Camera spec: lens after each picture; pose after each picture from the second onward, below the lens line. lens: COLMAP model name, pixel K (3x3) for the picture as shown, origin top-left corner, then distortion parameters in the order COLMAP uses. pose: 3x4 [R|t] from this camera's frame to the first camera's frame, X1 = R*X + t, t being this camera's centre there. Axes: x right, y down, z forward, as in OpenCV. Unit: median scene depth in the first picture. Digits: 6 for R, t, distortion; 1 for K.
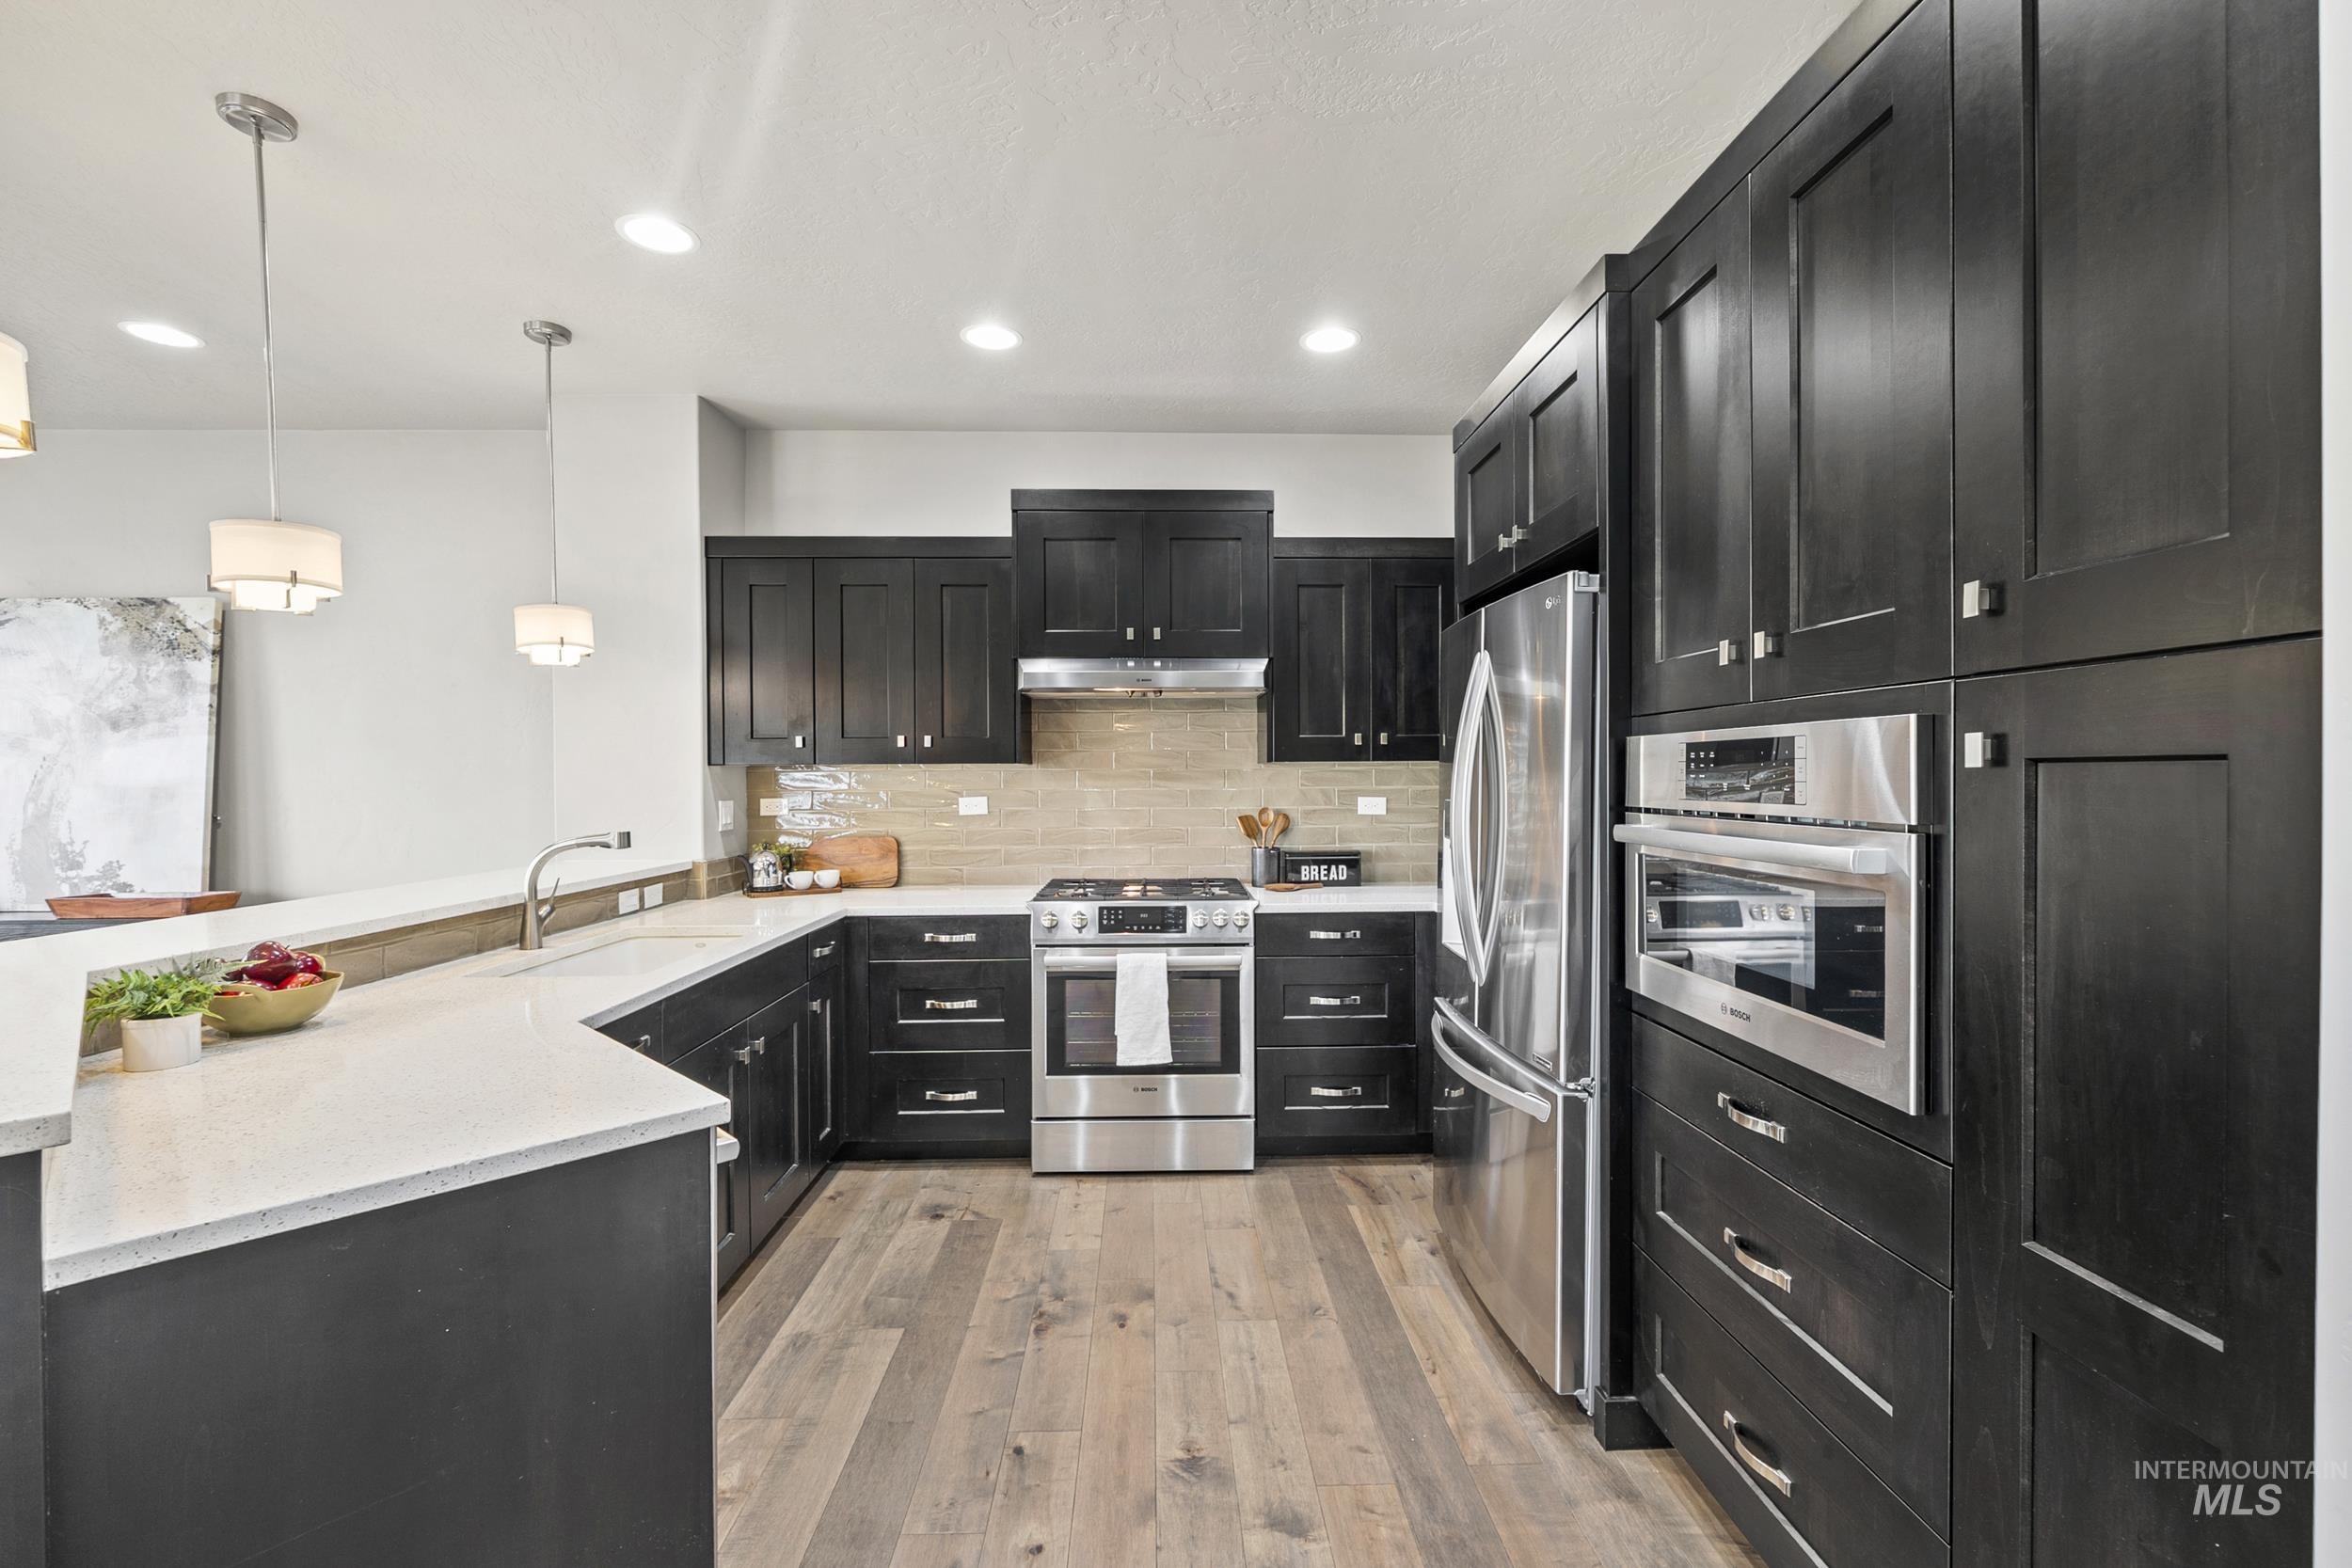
lens RADIAL K [[926.4, 0, 1176.0], [0, 926.4, 784.0], [0, 0, 1]] dist [-0.000665, -0.000239]
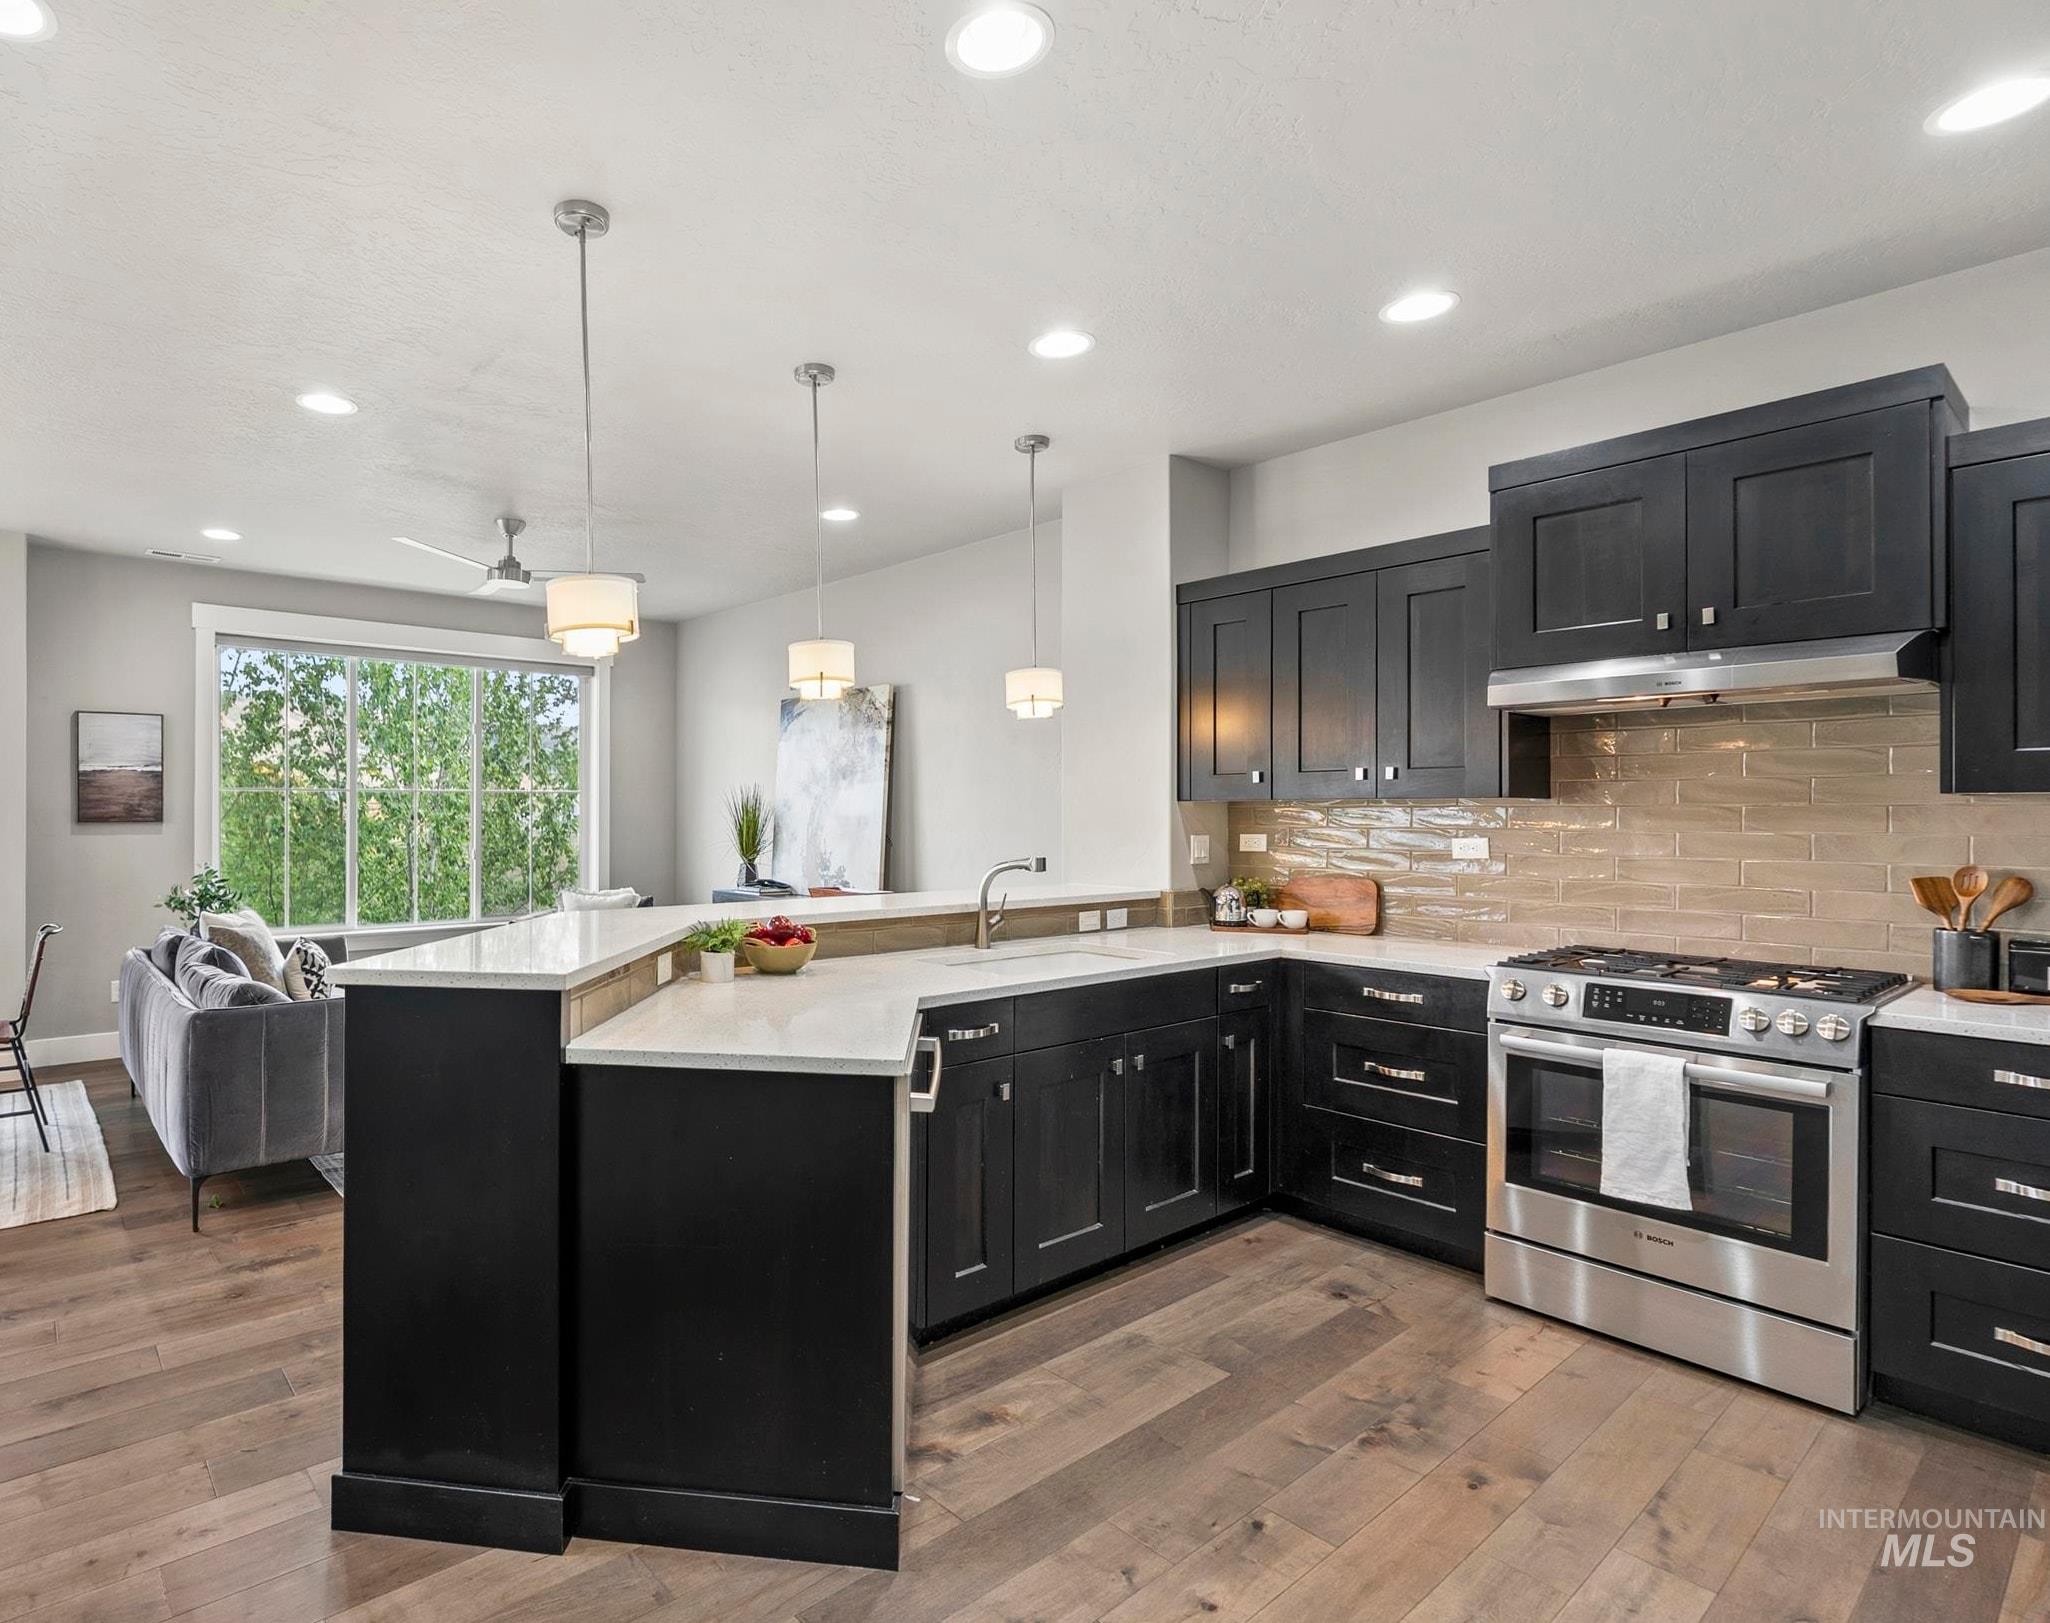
lens RADIAL K [[1101.8, 0, 1025.0], [0, 1101.8, 811.5], [0, 0, 1]] dist [-0.000872, 0.000506]
pose [[0.653468, 0.004222, -0.756943, 0.324629], [-0.011532, 0.999924, -0.004378, -0.000609], [0.756866, 0.011590, 0.653467, 0.047444]]
